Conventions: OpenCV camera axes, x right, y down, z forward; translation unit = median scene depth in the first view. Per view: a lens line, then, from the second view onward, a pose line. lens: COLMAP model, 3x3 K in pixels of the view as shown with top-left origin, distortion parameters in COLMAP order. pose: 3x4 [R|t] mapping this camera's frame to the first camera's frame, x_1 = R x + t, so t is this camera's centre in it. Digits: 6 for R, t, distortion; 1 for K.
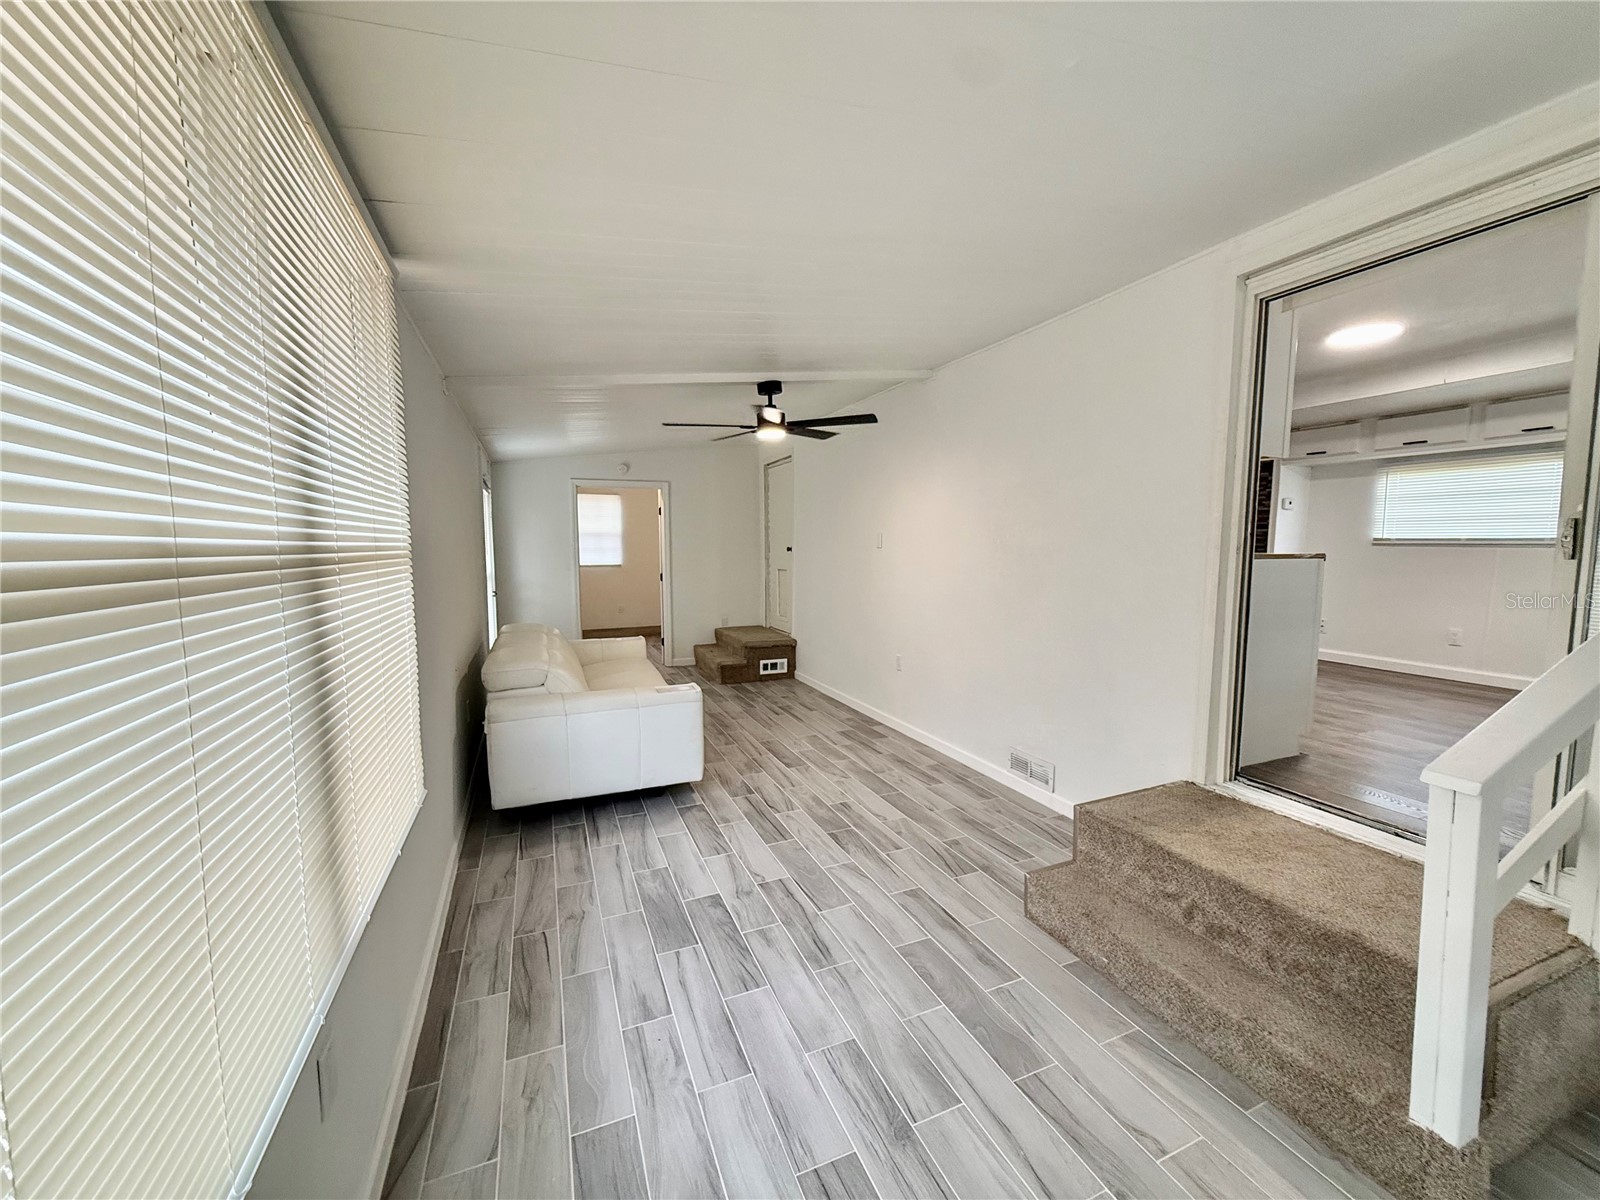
lens RADIAL K [[639.1, 0, 803.7], [0, 639.1, 603.0], [0, 0, 1]] dist [0.002997, 0.000568]
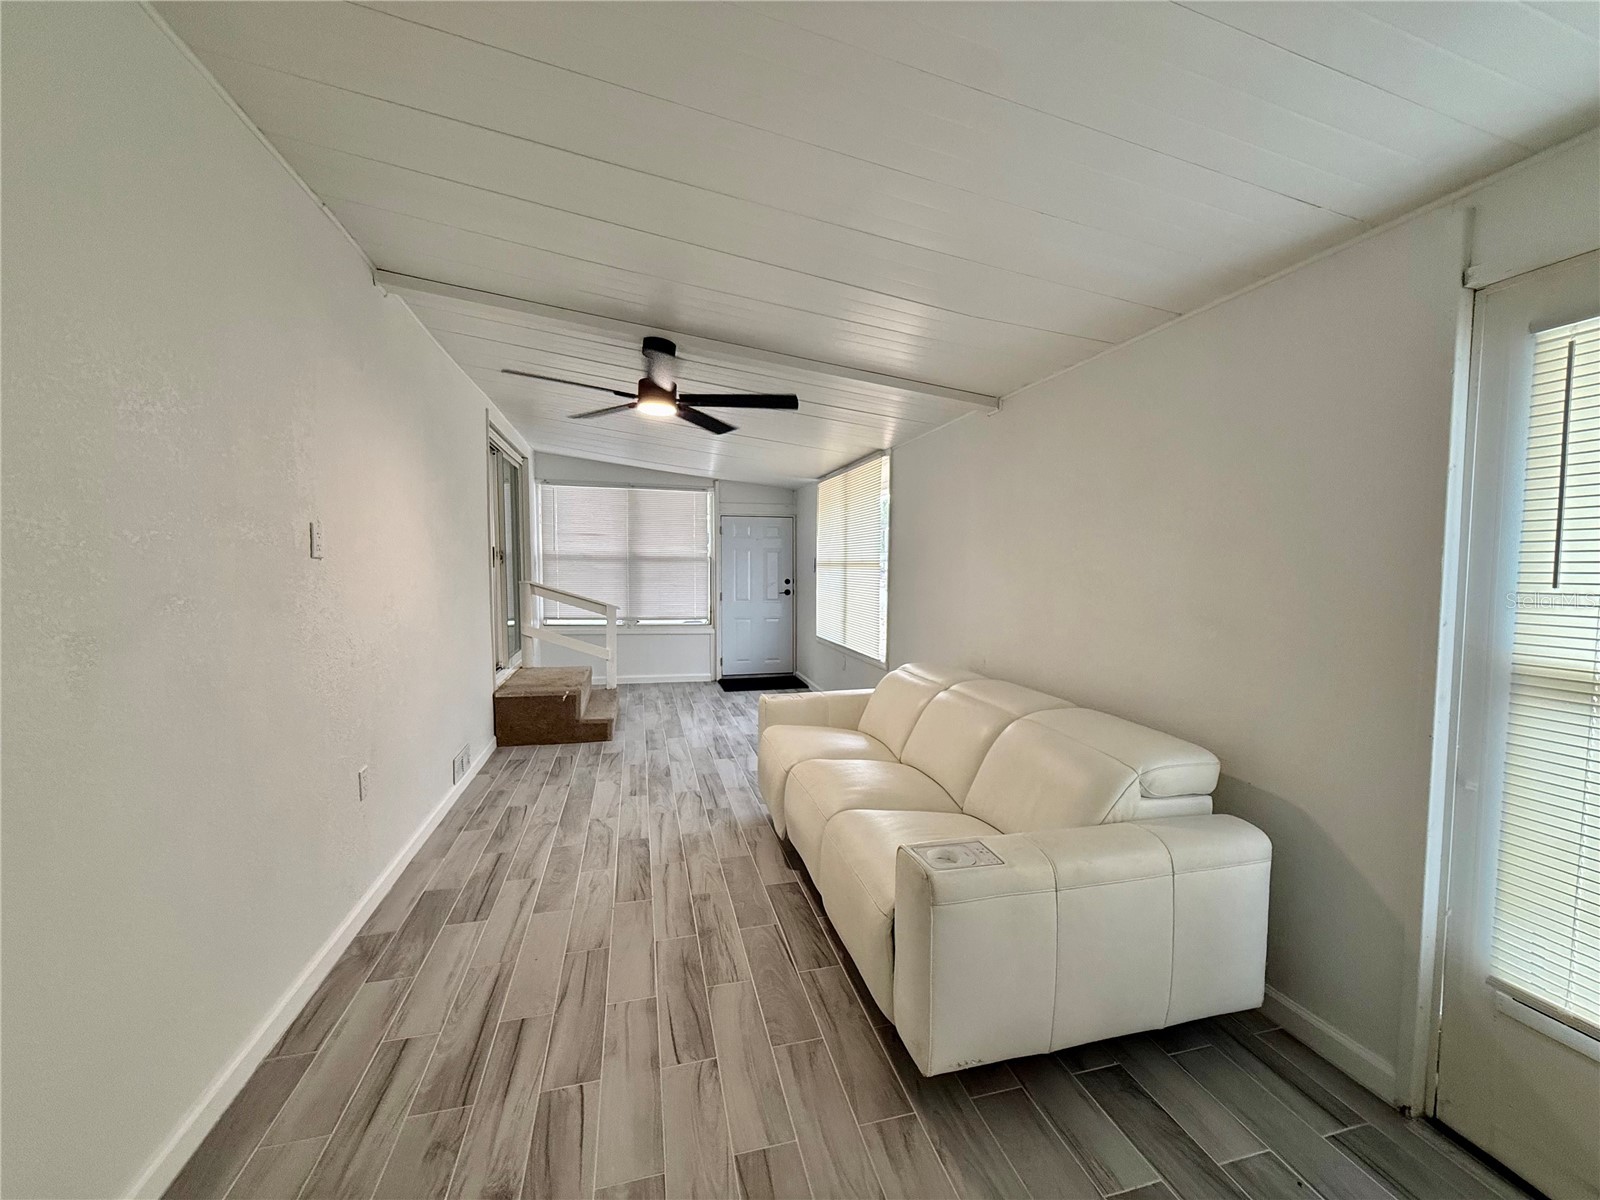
lens RADIAL K [[639.1, 0, 799.9], [0, 639.1, 602.0], [0, 0, 1]] dist [0.002997, 0.000568]
pose [[-0.989542, -0.009918, 0.143904, -0.341977], [0.011654, 0.988875, 0.148292, -0.154419], [-0.143774, 0.148418, -0.978418, 1.816601]]
